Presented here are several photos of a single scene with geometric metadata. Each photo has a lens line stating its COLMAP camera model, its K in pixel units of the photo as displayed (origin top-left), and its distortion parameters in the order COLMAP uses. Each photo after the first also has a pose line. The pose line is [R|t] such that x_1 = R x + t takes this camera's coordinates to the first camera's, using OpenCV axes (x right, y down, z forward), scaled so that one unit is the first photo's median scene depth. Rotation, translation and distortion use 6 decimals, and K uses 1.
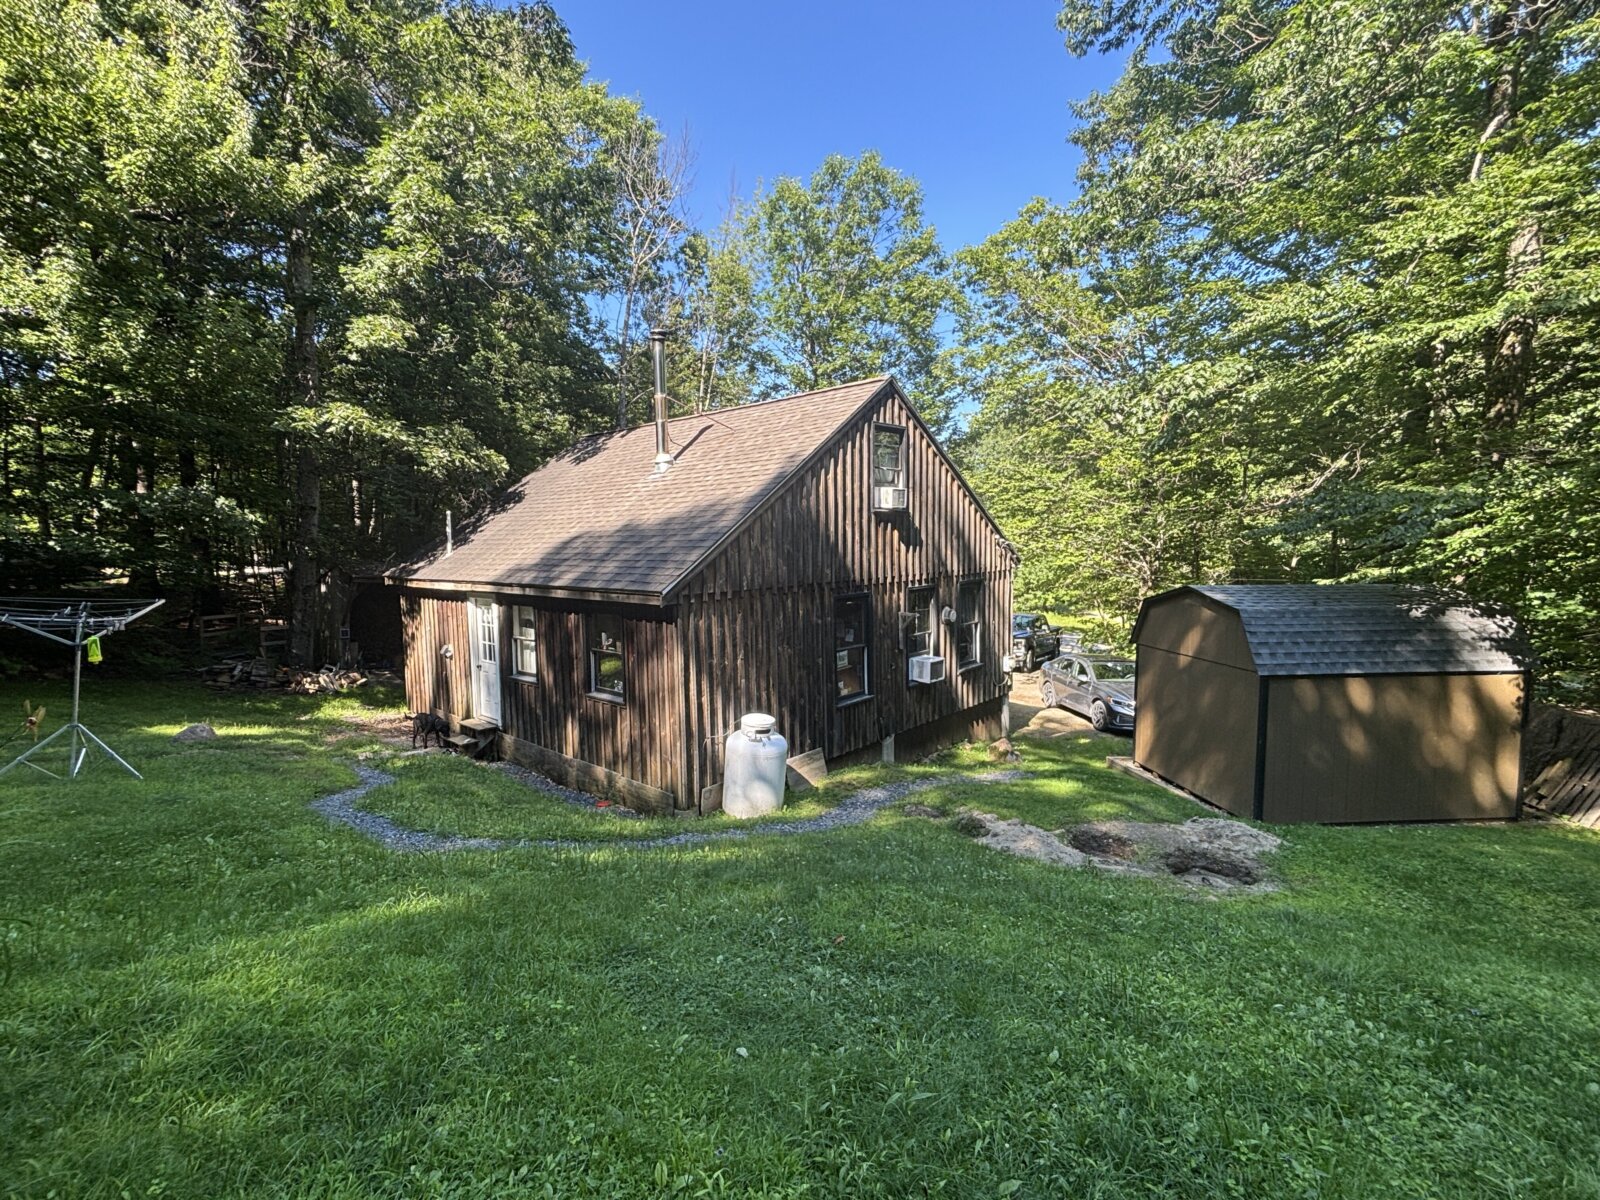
lens RADIAL K [[733.0, 0, 795.7], [0, 733.0, 602.9], [0, 0, 1]] dist [-0.000233, 0.000099]
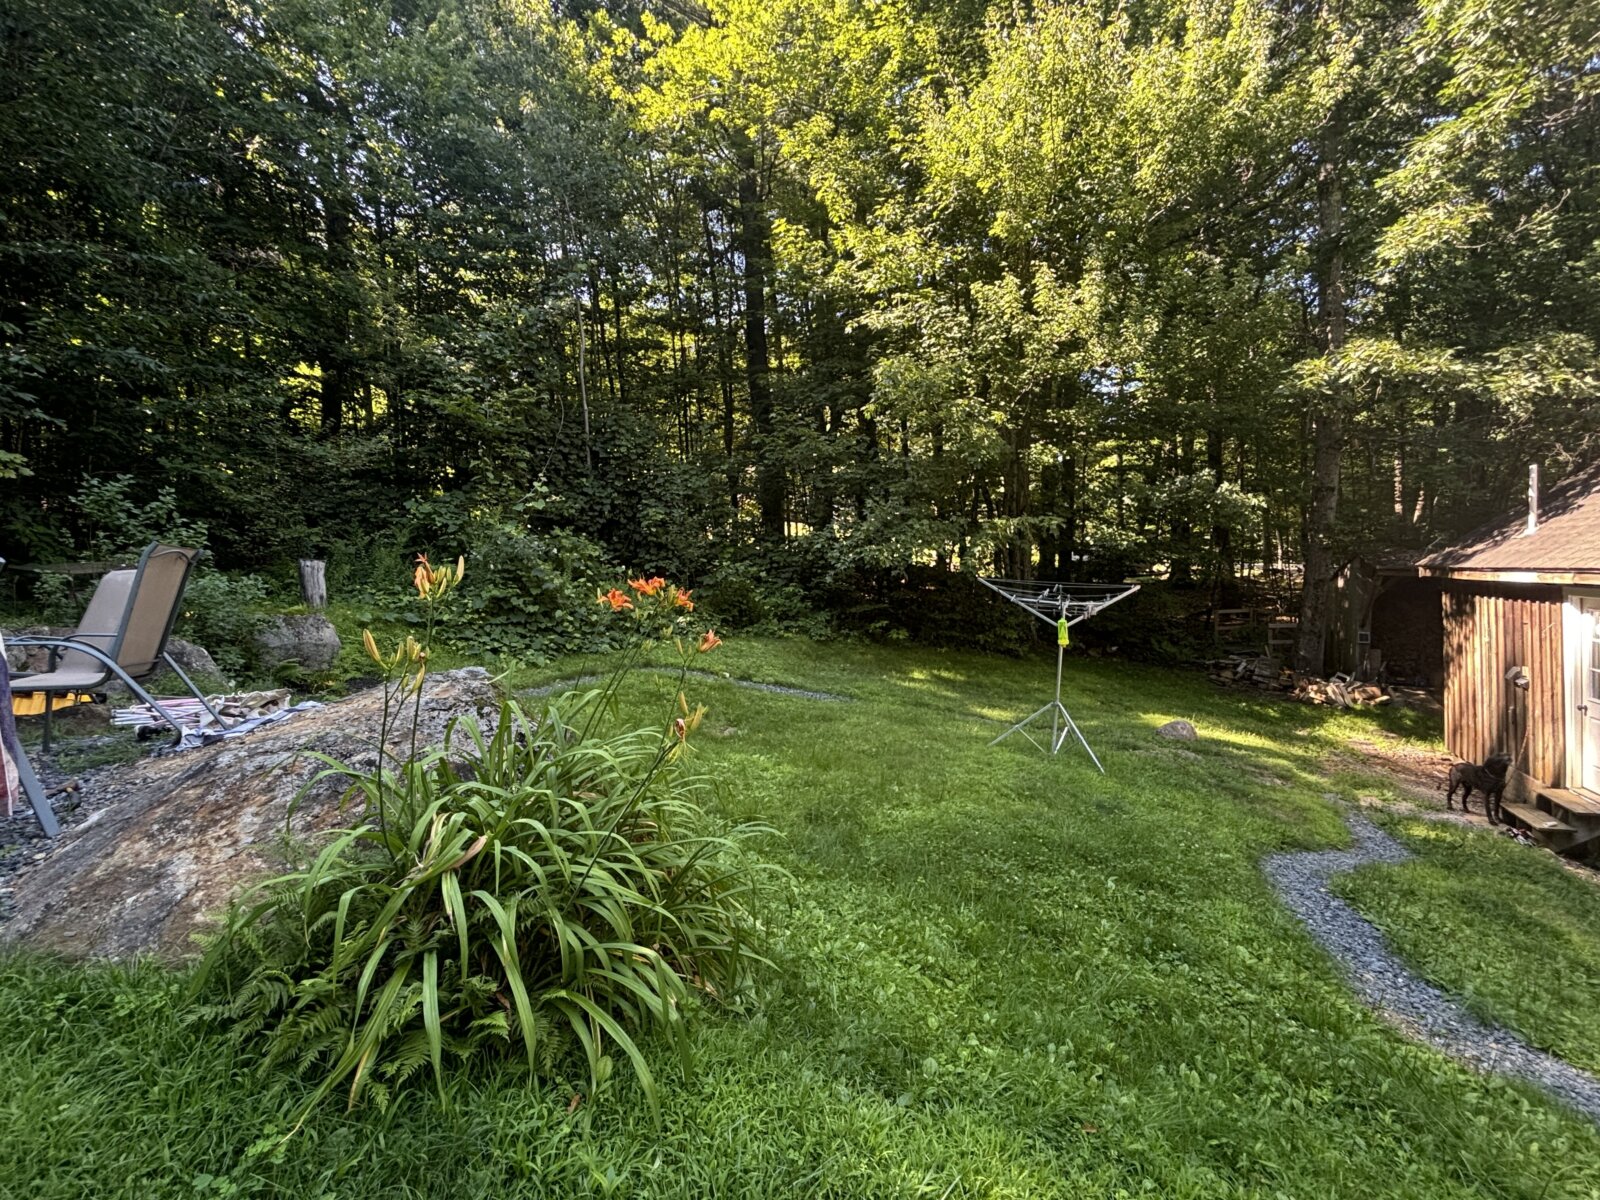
lens RADIAL K [[733.0, 0, 791.6], [0, 733.0, 601.3], [0, 0, 1]] dist [-0.000233, 0.000099]
pose [[0.330974, 0.032858, -0.943067, -0.073891], [-0.033570, 0.999171, 0.023031, 0.005552], [0.943042, 0.024036, 0.331803, 0.166478]]
